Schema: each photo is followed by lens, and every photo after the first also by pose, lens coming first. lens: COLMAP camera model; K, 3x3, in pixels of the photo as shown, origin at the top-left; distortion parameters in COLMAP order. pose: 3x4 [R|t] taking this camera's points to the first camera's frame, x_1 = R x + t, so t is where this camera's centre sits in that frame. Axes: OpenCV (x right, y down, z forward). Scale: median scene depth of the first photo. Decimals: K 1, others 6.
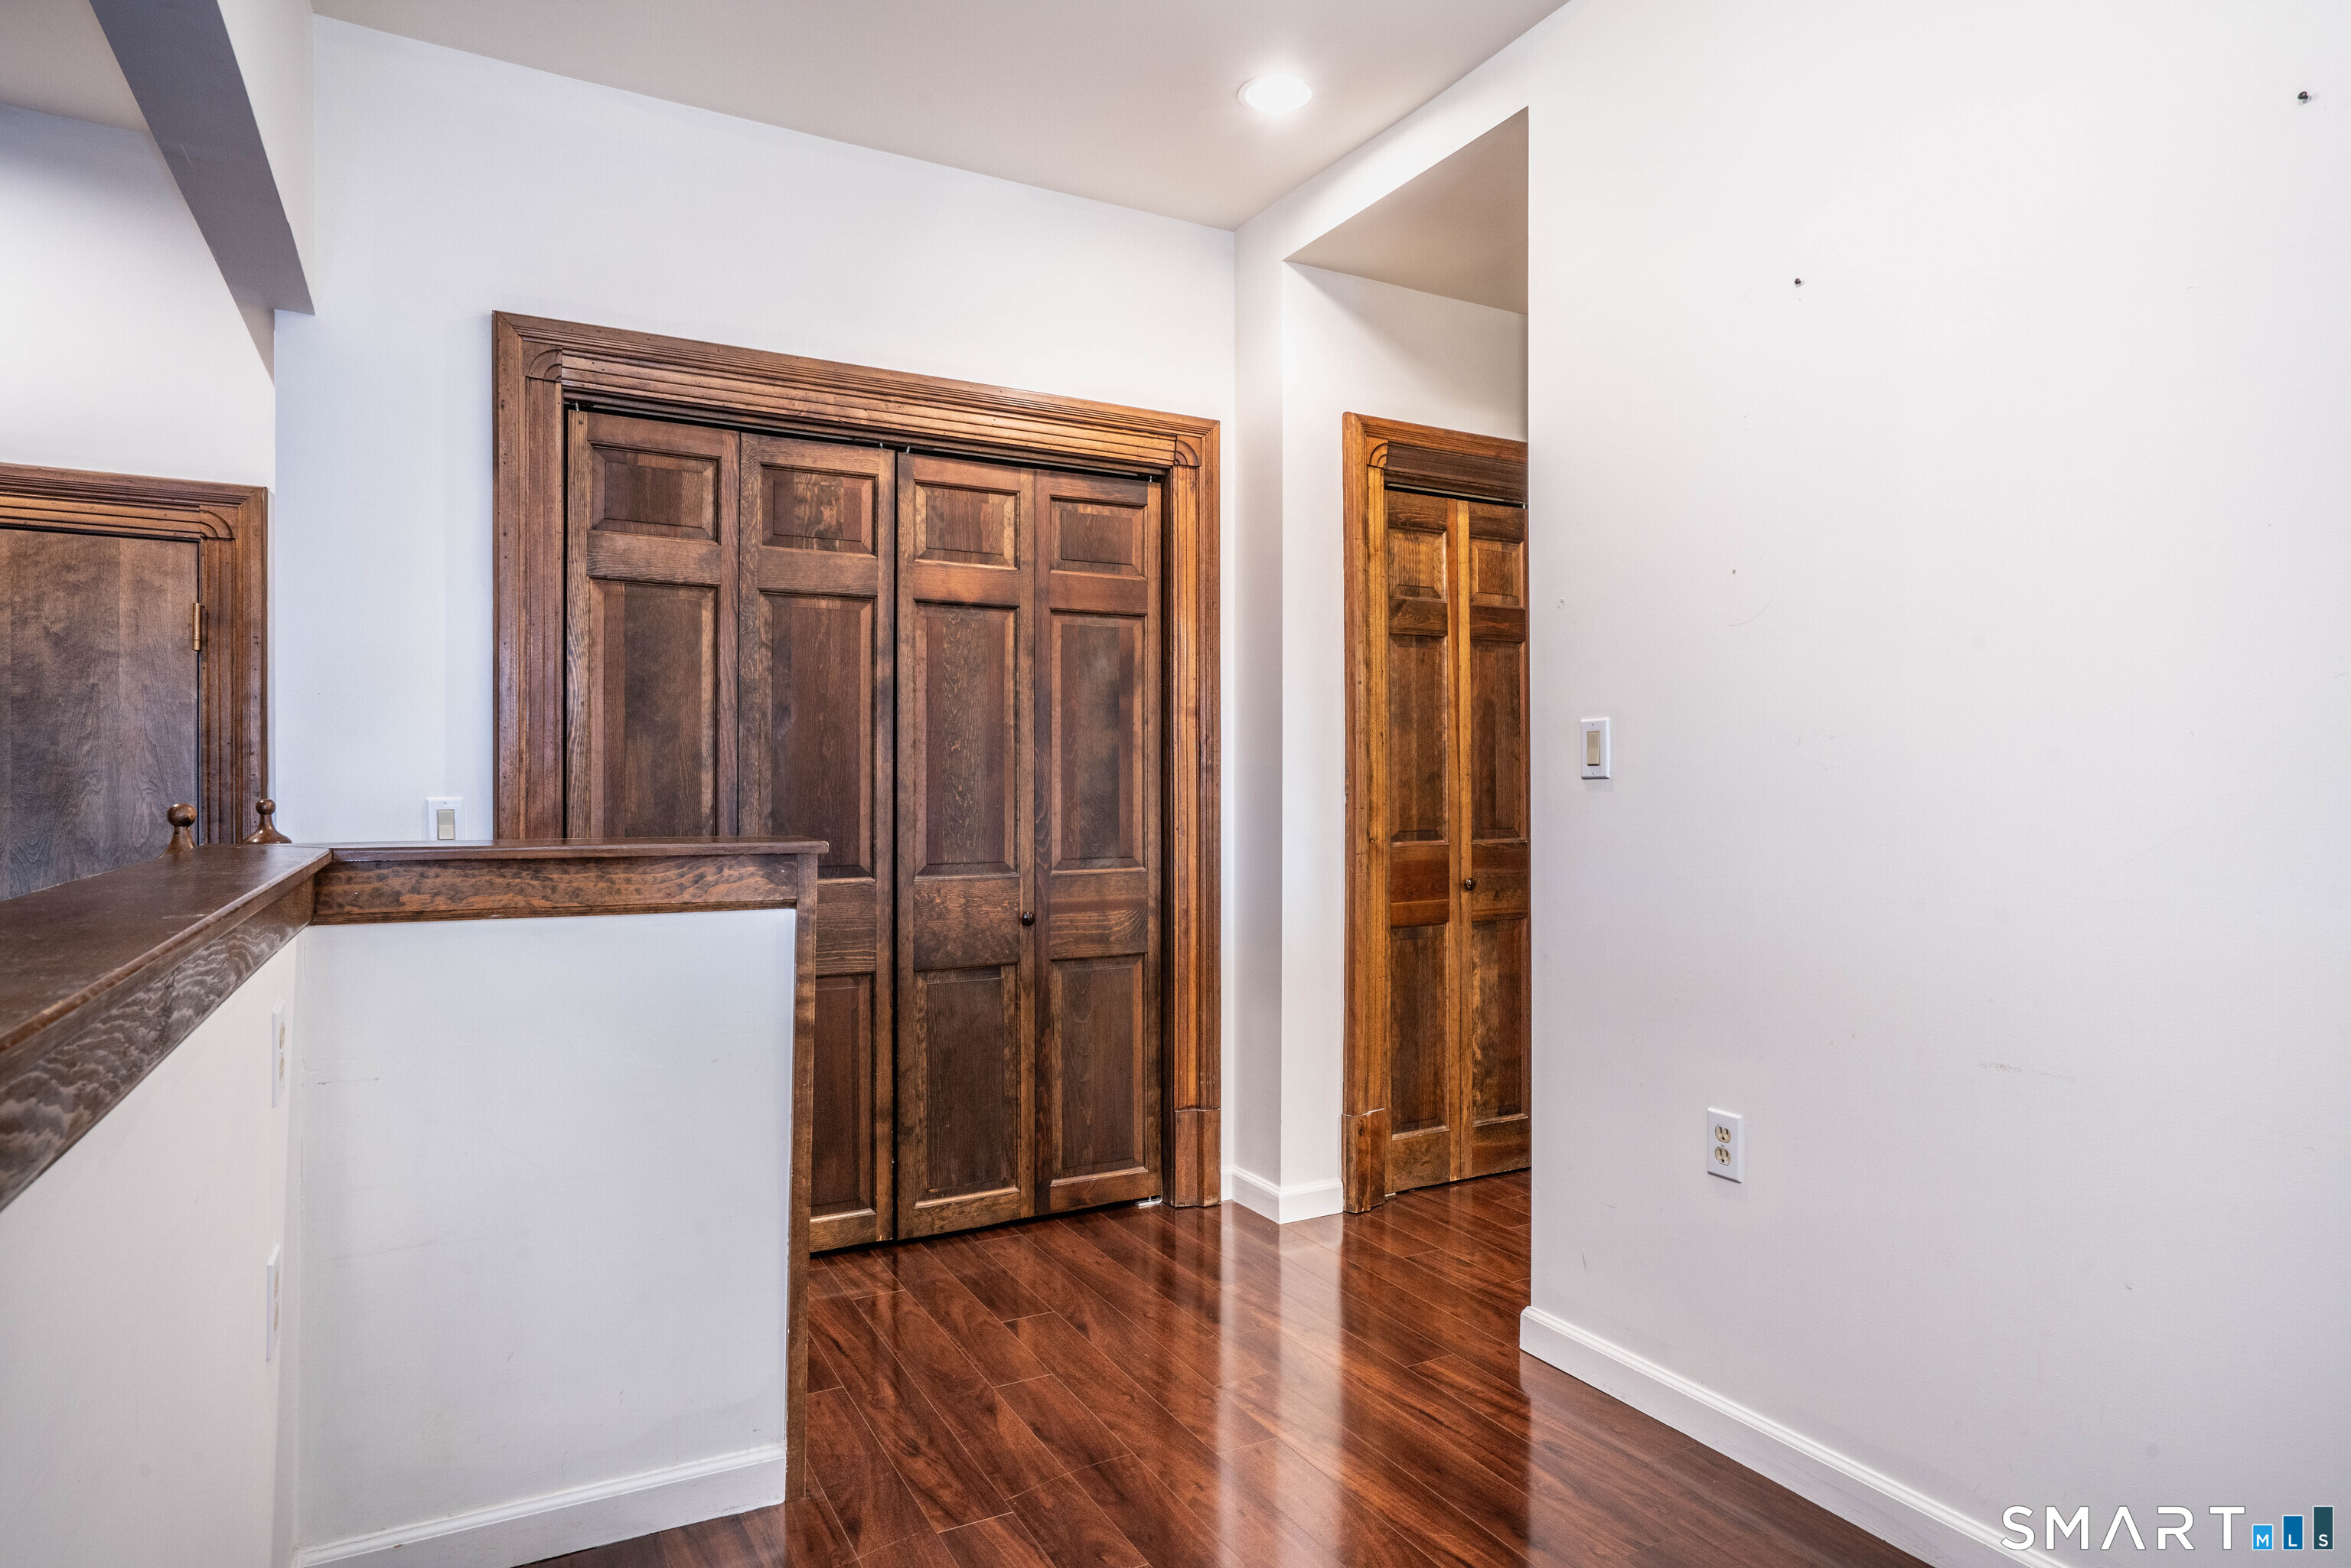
lens RADIAL K [[1321.0, 0, 1176.6], [0, 1321.0, 782.8], [0, 0, 1]] dist [-0.047081, 0.043206]
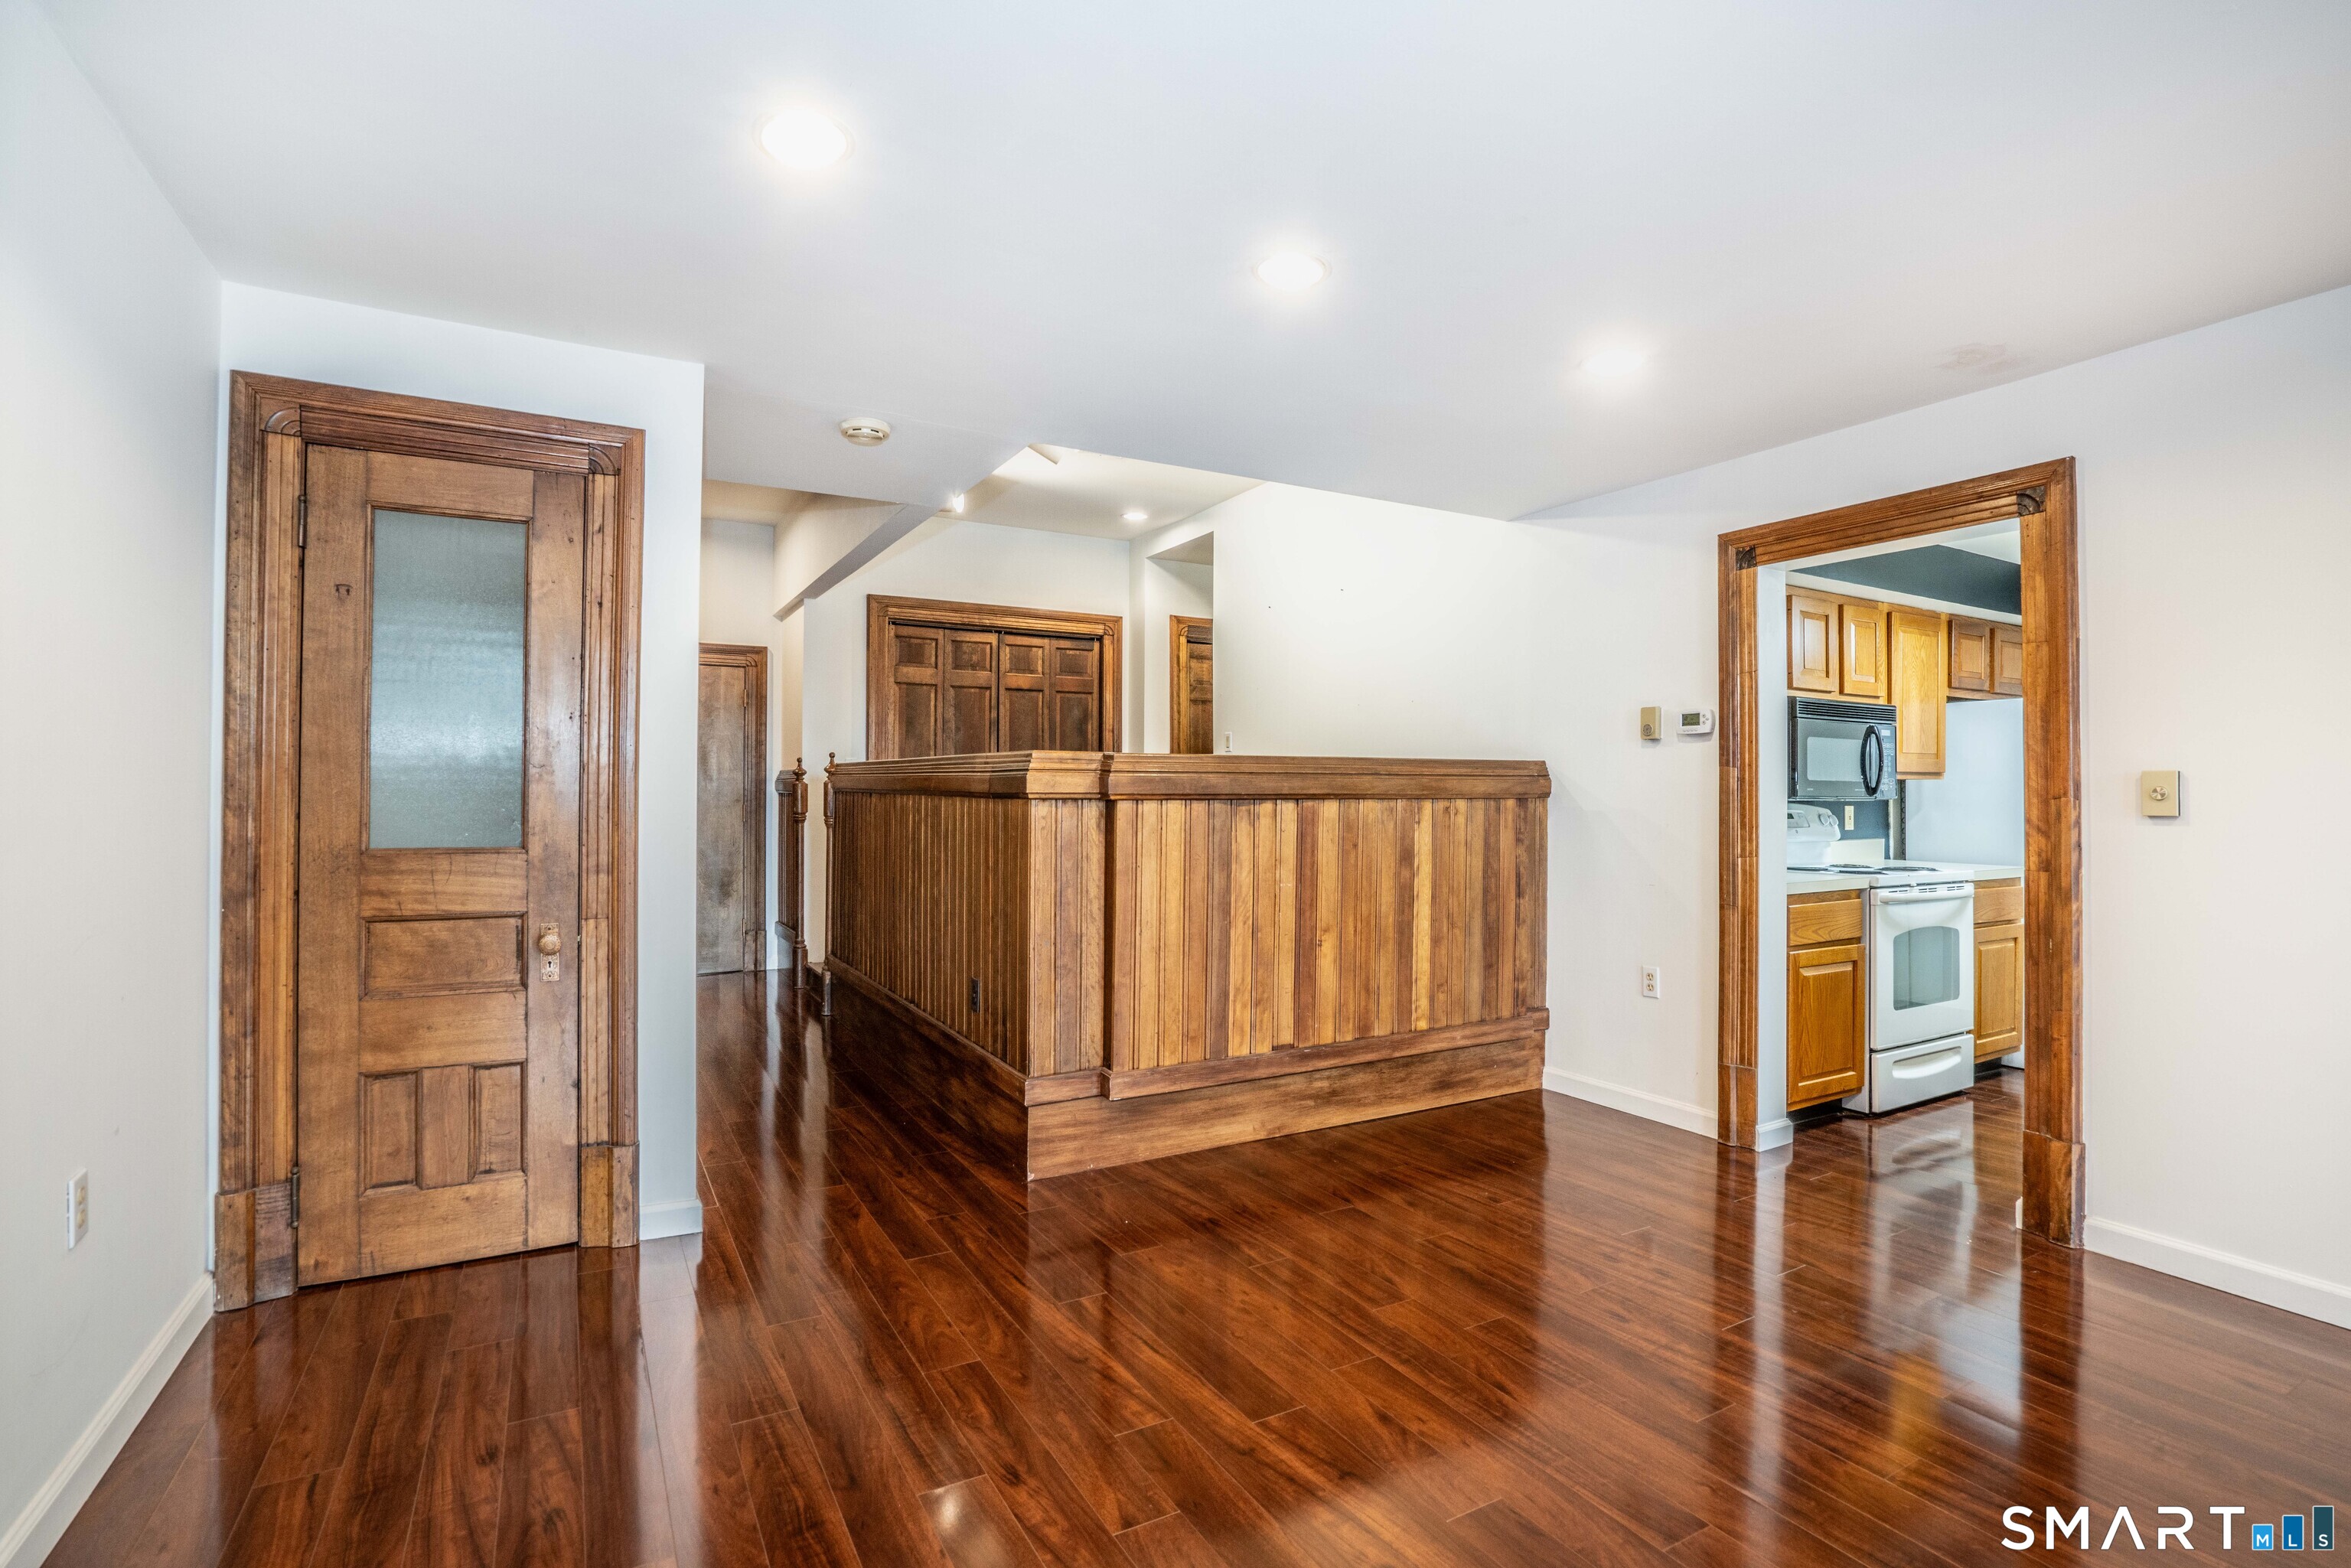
lens RADIAL K [[1097.7, 0, 1173.1], [0, 1097.7, 782.9], [0, 0, 1]] dist [-0.058359, 0.022539]
pose [[0.999956, 0.003820, 0.008576, 0.128431], [-0.003750, 0.999959, -0.008209, 0.073136], [-0.008607, 0.008177, 0.999930, -1.267280]]
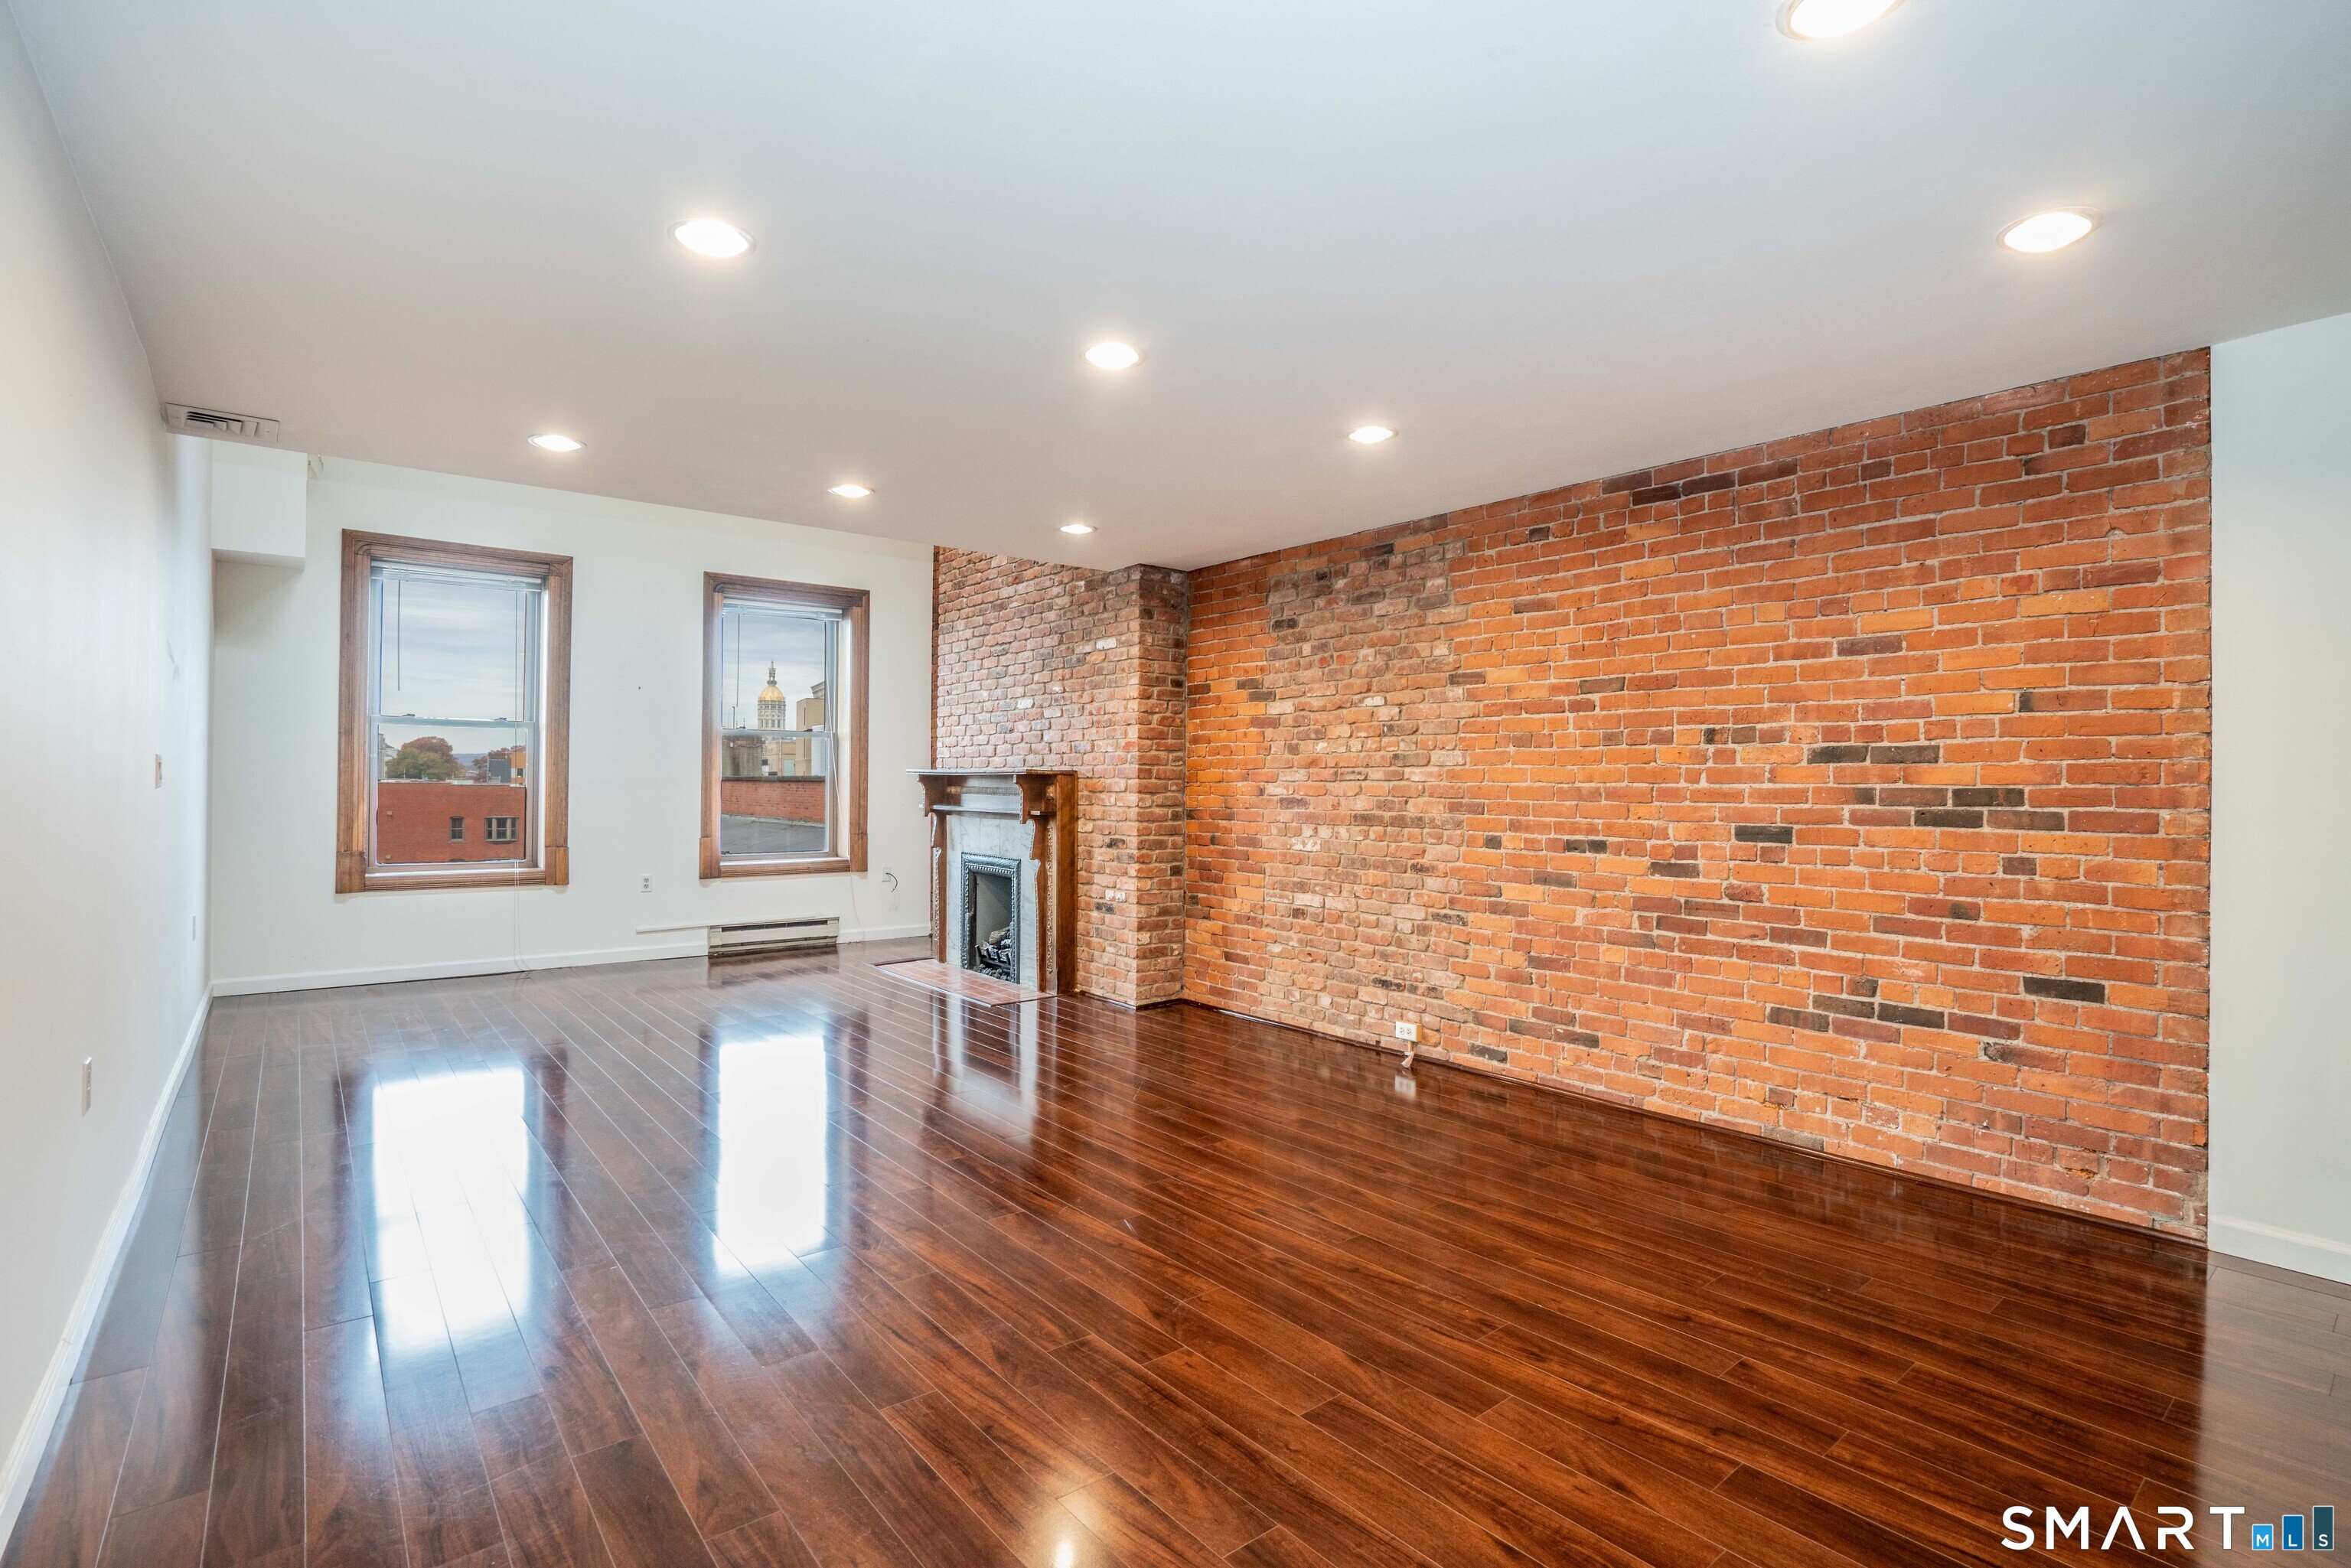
lens RADIAL K [[1114.8, 0, 1166.8], [0, 1114.8, 779.8], [0, 0, 1]] dist [-0.056261, 0.024970]
pose [[-0.984824, -0.008913, -0.173326, 0.606800], [-0.008538, 0.999959, -0.002908, 0.073548], [0.173345, -0.001384, -0.984860, -0.082766]]
